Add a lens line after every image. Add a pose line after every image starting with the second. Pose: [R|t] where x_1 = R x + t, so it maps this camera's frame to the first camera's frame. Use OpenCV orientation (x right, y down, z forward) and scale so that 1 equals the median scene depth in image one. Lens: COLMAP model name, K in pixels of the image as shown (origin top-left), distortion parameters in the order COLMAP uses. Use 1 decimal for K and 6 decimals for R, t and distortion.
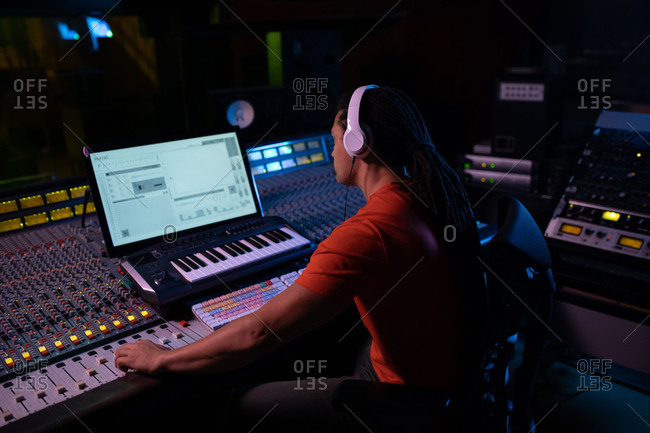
lens RADIAL K [[637.0, 0, 325.0], [0, 637.0, 216.5], [0, 0, 1]] dist [-0.029705, -0.004482]
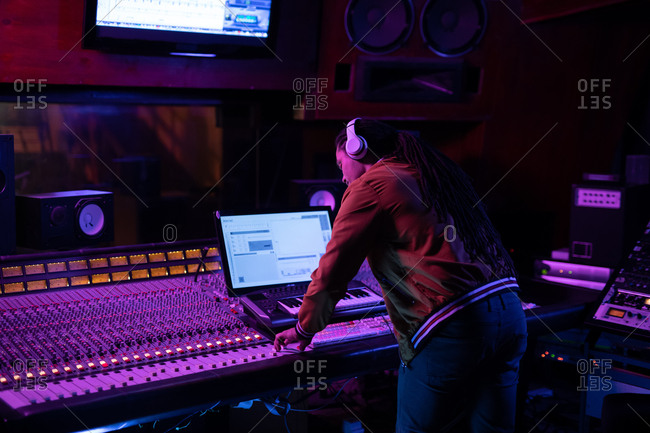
lens RADIAL K [[942.2, 0, 325.0], [0, 942.2, 216.5], [0, 0, 1]] dist [0.058502, 0.058007]
pose [[0.995703, 0.052721, -0.076131, -0.007544], [-0.065836, 0.981166, -0.181600, 0.199257], [0.065123, 0.185832, 0.980421, -0.740783]]
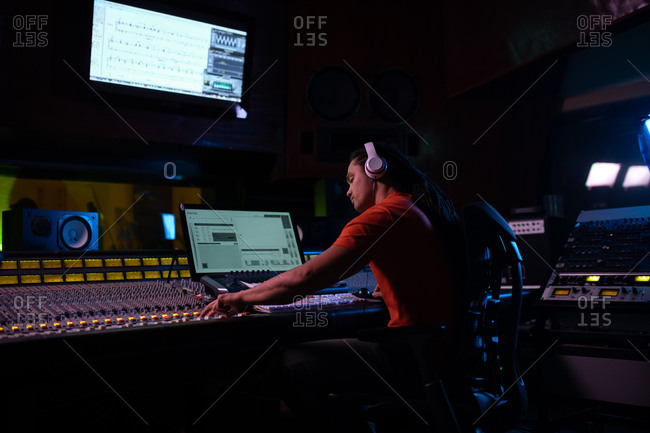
lens RADIAL K [[637.0, 0, 325.0], [0, 637.0, 216.5], [0, 0, 1]] dist [-0.029705, -0.004482]
pose [[0.997460, -0.012708, -0.070083, 0.025525], [-0.014340, 0.927976, -0.372363, 0.356622], [0.069767, 0.372423, 0.925437, -0.211934]]
